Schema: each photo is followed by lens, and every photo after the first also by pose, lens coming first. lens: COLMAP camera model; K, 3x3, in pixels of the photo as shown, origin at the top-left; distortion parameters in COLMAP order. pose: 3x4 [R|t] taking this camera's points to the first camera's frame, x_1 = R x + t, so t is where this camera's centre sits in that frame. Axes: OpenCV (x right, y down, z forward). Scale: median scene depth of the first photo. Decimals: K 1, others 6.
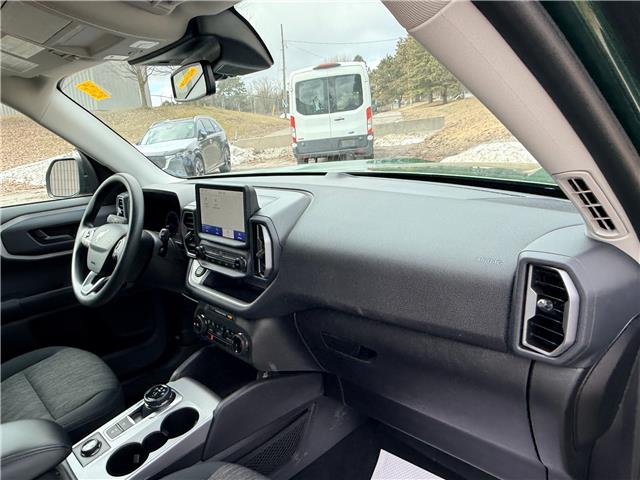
lens RADIAL K [[458.8, 0, 261.6], [0, 458.8, 247.9], [0, 0, 1]] dist [-0.001140, -0.010361]
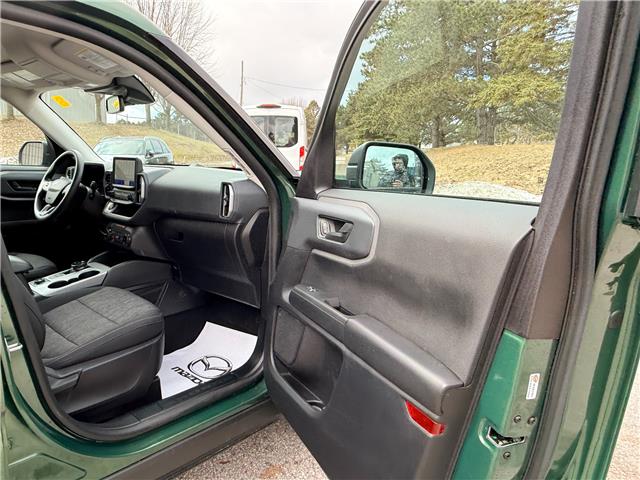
lens RADIAL K [[458.8, 0, 261.6], [0, 458.8, 247.9], [0, 0, 1]] dist [-0.001140, -0.010361]
pose [[0.988045, 0.098663, 0.118461, 0.235944], [-0.090548, 0.993283, -0.072041, 0.270037], [-0.124773, 0.060454, 0.990342, -0.797394]]
